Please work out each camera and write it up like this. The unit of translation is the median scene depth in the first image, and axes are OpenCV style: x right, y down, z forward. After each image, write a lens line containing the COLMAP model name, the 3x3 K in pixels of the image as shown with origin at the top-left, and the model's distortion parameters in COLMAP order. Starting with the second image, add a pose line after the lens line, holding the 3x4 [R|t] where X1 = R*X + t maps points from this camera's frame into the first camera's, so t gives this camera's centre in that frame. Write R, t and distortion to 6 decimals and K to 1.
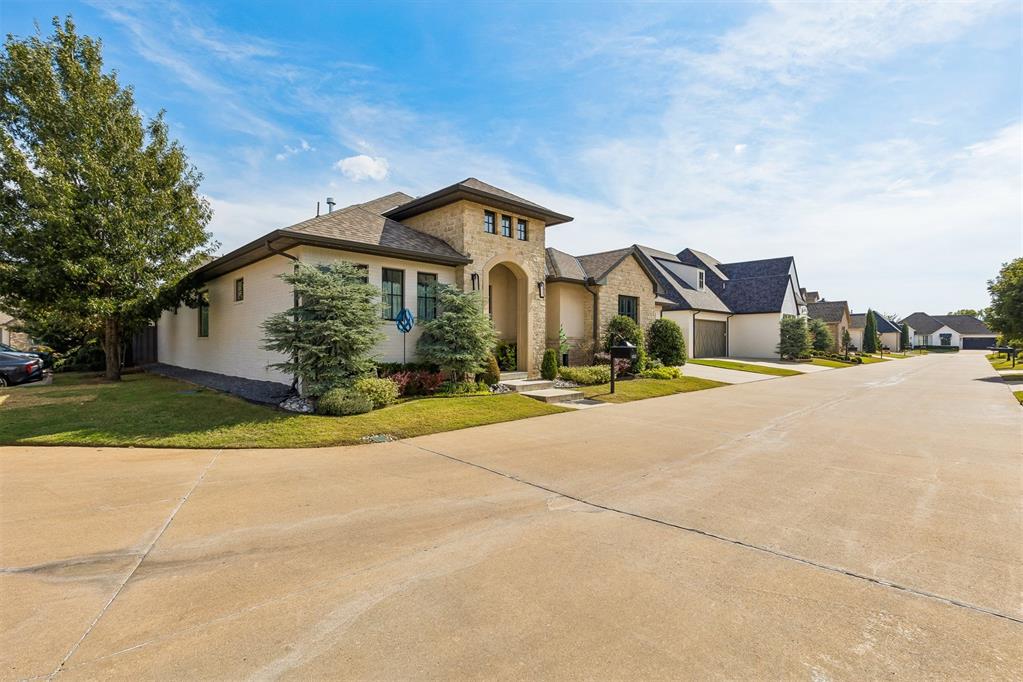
lens RADIAL K [[459.3, 0, 508.2], [0, 459.3, 348.1], [0, 0, 1]] dist [-0.000412, -0.000497]
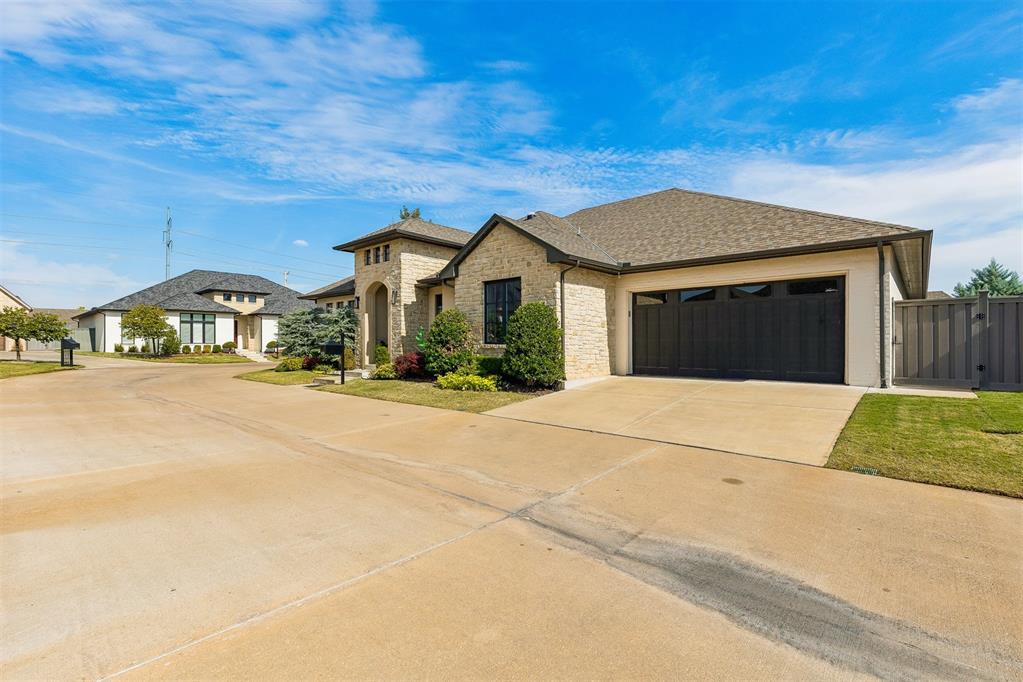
lens RADIAL K [[459.3, 0, 508.2], [0, 459.3, 348.1], [0, 0, 1]] dist [-0.000412, -0.000497]
pose [[0.083190, 0.004996, -0.996521, 1.007866], [-0.012882, 0.999909, 0.003937, -0.003441], [0.996450, 0.012510, 0.083247, 0.938835]]
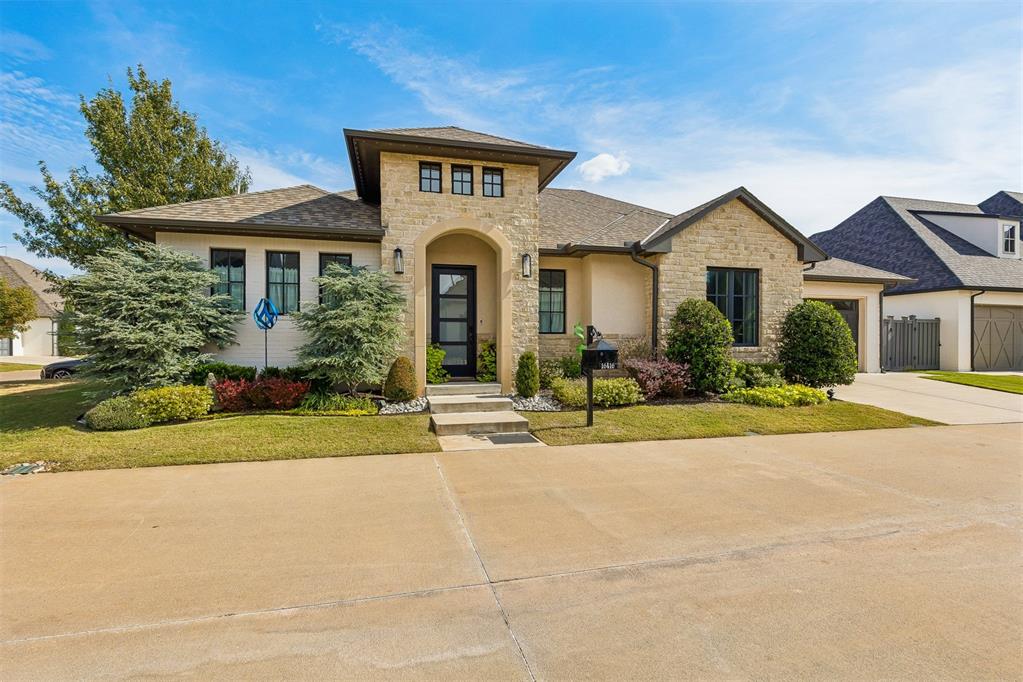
lens RADIAL K [[468.3, 0, 506.5], [0, 468.3, 343.7], [0, 0, 1]] dist [-0.007073, -0.000127]
pose [[0.864289, 0.003397, -0.502983, 0.310920], [-0.008759, 0.999927, -0.008297, -0.002958], [0.502919, 0.011576, 0.864256, 0.296093]]
